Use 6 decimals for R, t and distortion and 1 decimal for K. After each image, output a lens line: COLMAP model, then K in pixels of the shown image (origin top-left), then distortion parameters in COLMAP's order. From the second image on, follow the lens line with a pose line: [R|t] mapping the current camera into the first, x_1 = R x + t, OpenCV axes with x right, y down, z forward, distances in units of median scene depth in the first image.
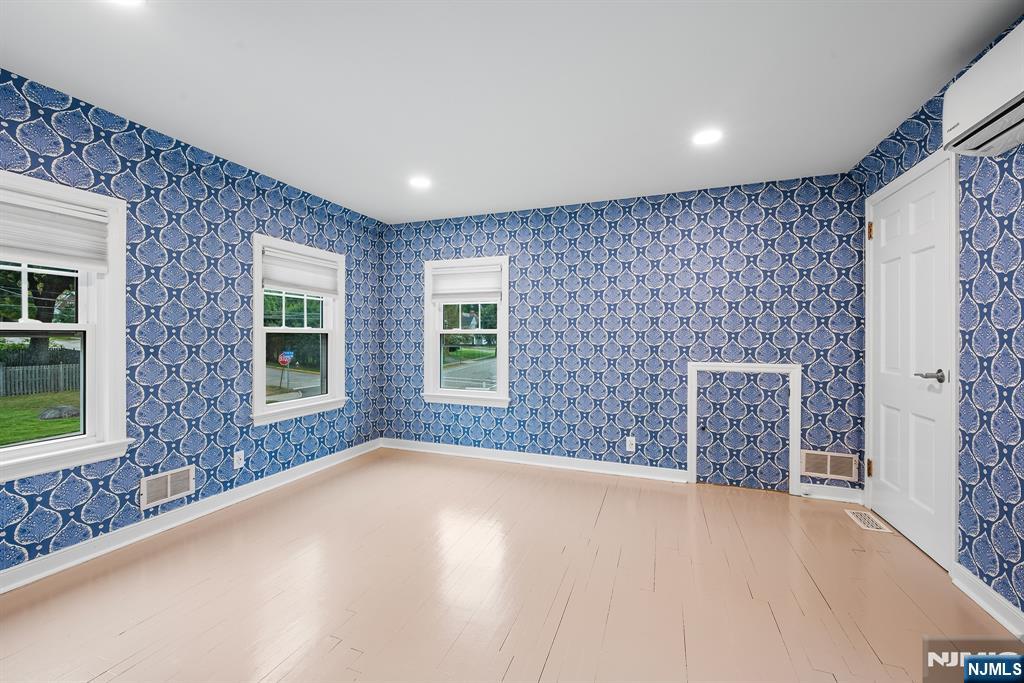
lens RADIAL K [[415.0, 0, 511.0], [0, 415.0, 337.3], [0, 0, 1]] dist [-0.001827, 0.000027]
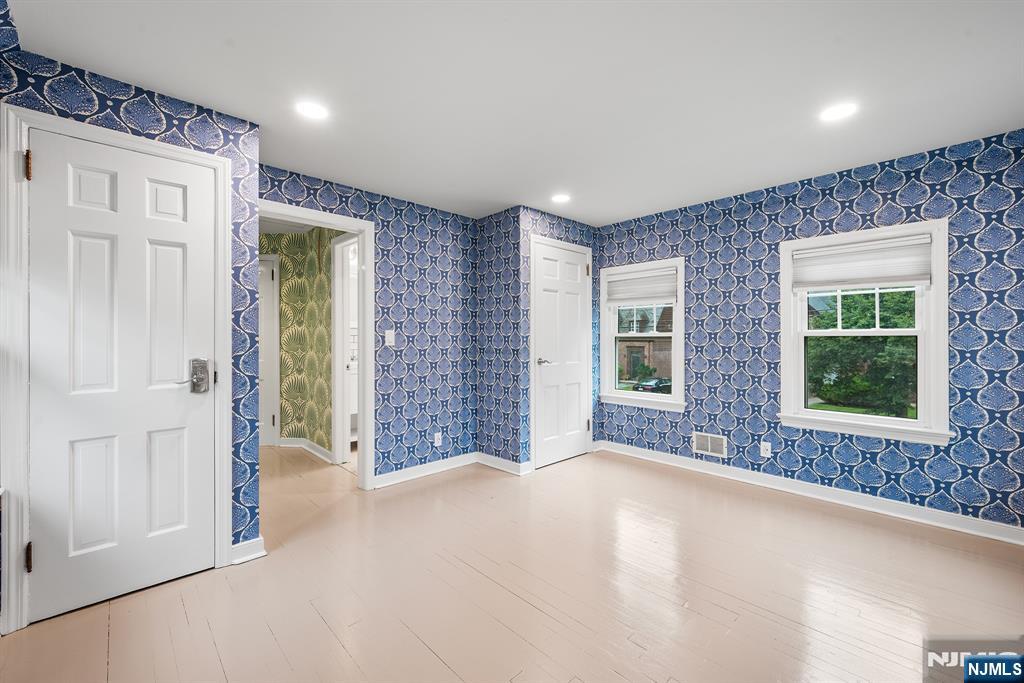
lens RADIAL K [[415.0, 0, 512.2], [0, 415.0, 340.6], [0, 0, 1]] dist [-0.001827, 0.000027]
pose [[-0.438072, 0.001263, -0.898939, 0.655067], [-0.003567, 0.999989, 0.003143, -0.001140], [0.898933, 0.004583, -0.438063, 0.873707]]
